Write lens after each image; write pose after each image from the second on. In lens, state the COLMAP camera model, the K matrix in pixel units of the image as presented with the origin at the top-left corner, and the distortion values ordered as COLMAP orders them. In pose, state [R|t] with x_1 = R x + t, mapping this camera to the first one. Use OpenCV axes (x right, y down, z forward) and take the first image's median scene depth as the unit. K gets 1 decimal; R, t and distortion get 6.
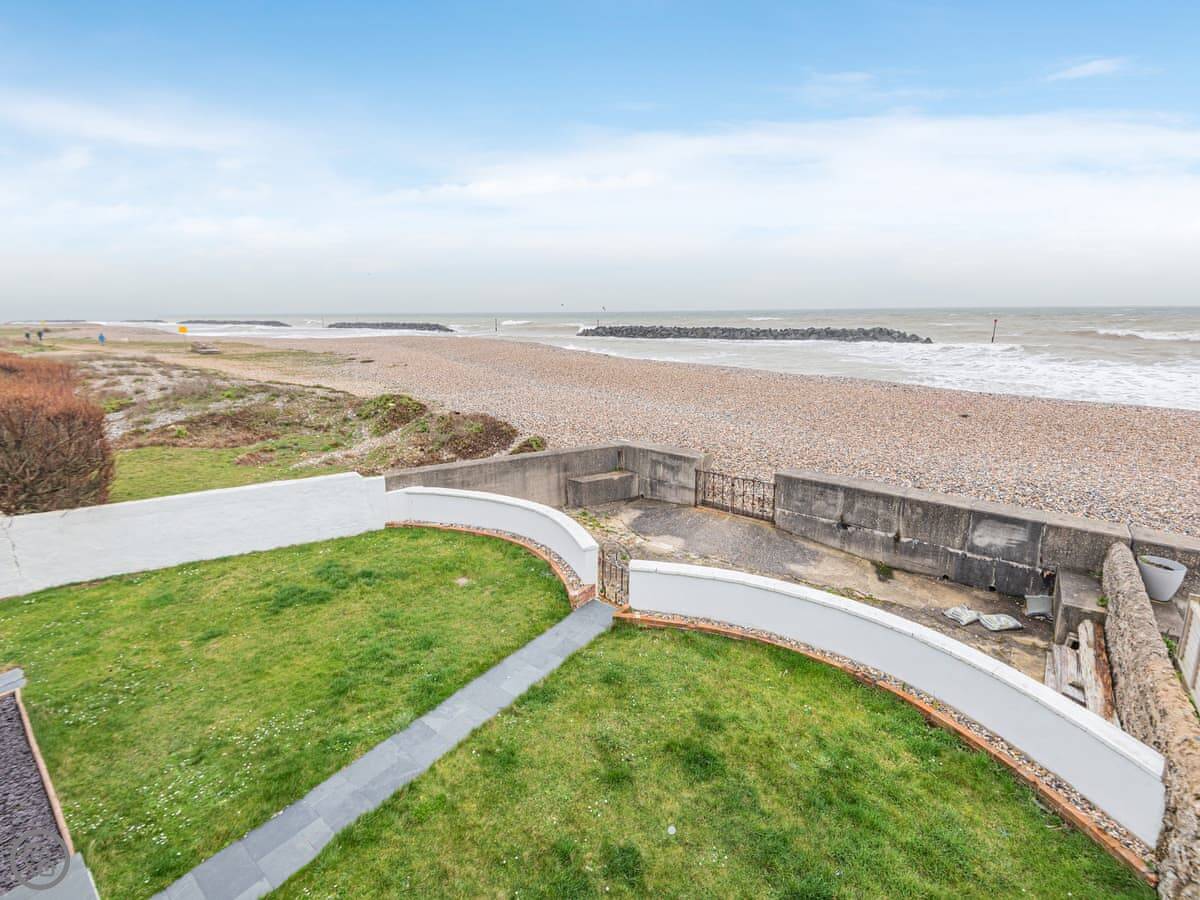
lens RADIAL K [[547.8, 0, 607.5], [0, 547.8, 433.3], [0, 0, 1]] dist [0.018745, -0.002777]
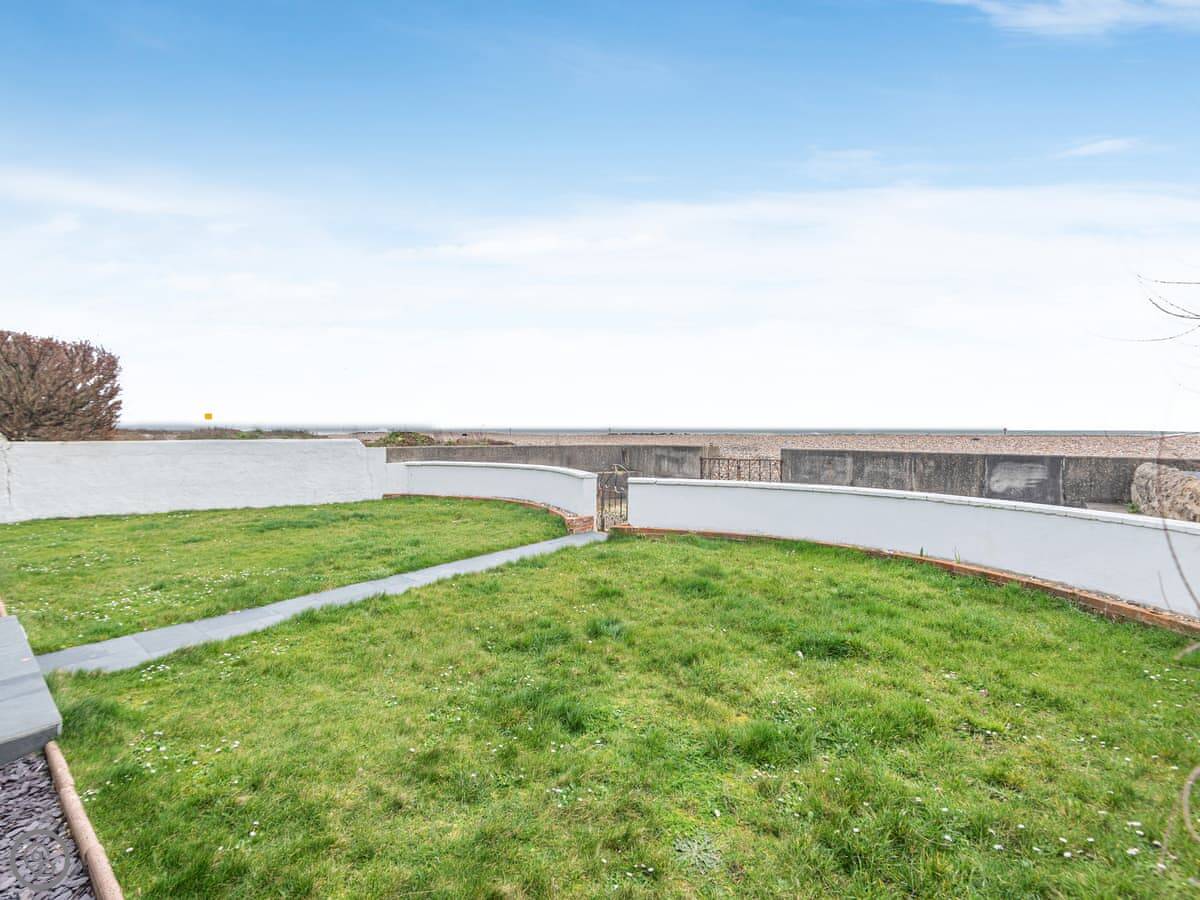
lens RADIAL K [[547.8, 0, 607.8], [0, 547.8, 452.3], [0, 0, 1]] dist [0.018745, -0.002777]
pose [[0.999752, 0.003552, -0.021962, 0.013399], [-0.007377, 0.984245, -0.176658, 0.193124], [0.020989, 0.176777, 0.984027, 0.022666]]
